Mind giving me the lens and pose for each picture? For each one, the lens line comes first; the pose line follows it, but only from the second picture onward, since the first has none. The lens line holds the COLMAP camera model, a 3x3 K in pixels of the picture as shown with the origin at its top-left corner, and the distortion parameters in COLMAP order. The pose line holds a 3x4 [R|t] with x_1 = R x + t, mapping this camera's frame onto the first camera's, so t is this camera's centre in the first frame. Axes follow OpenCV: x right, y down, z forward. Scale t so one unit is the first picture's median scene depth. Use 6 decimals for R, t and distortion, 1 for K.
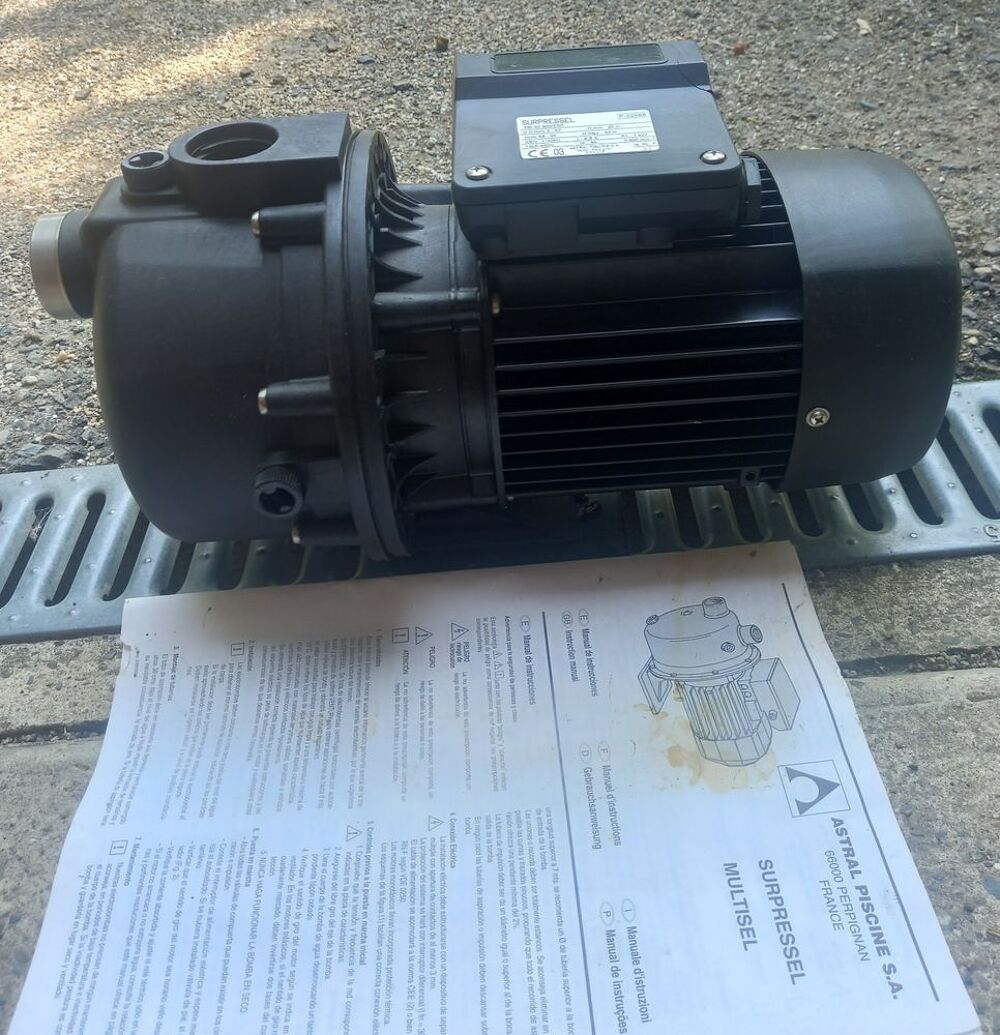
lens RADIAL K [[976.3, 0, 499.2], [0, 976.3, 508.5], [0, 0, 1]] dist [-0.013612, 0.000000]
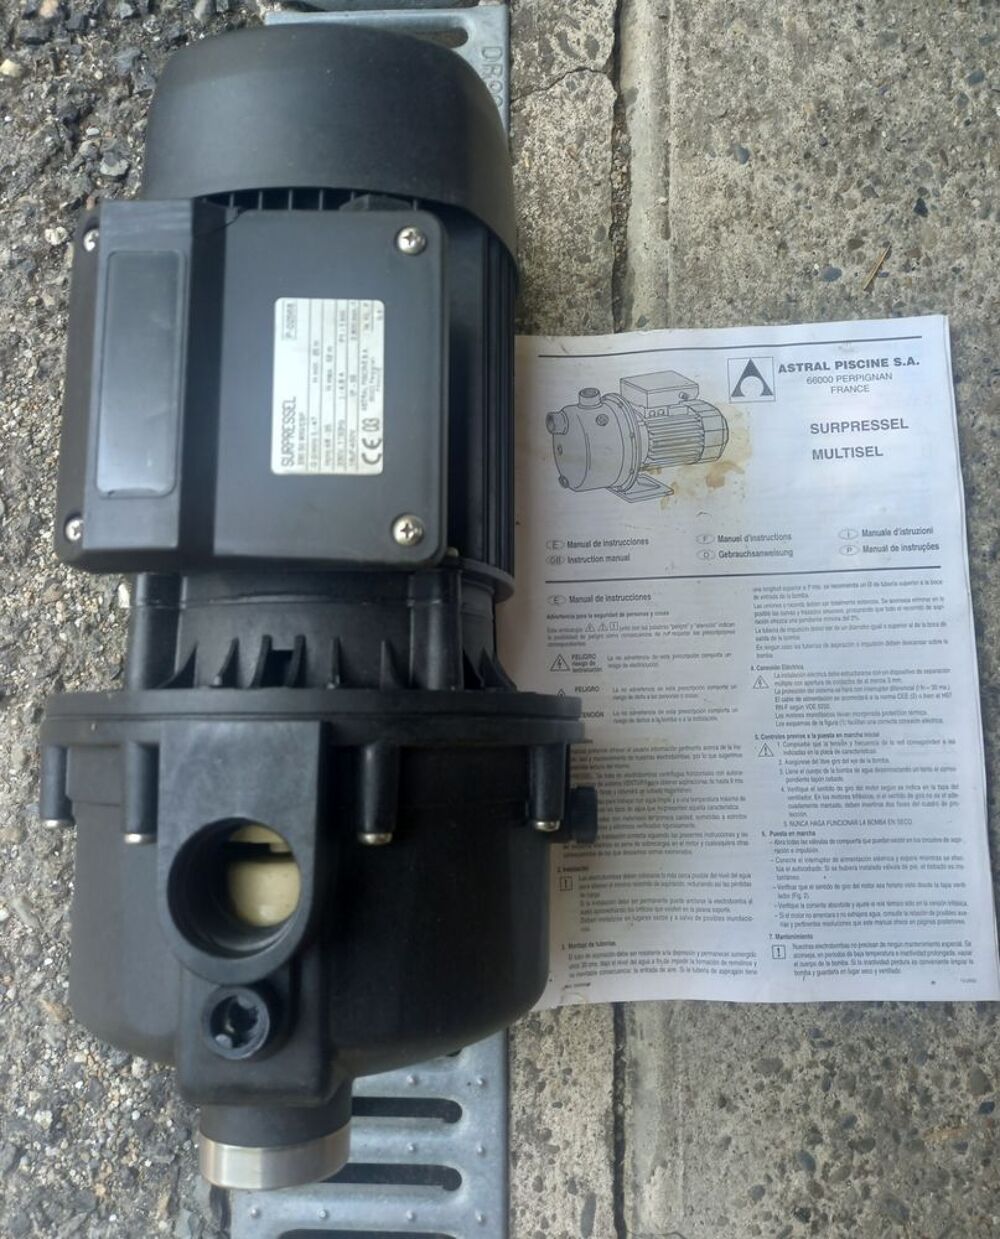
lens RADIAL K [[934.5, 0, 504.1], [0, 934.5, 620.7], [0, 0, 1]] dist [0.002081, -0.004558]
pose [[0.029936, -0.985393, 0.167646, -0.199589], [0.711529, 0.138804, 0.688810, -0.738083], [-0.702019, 0.098665, 0.705291, 0.404114]]
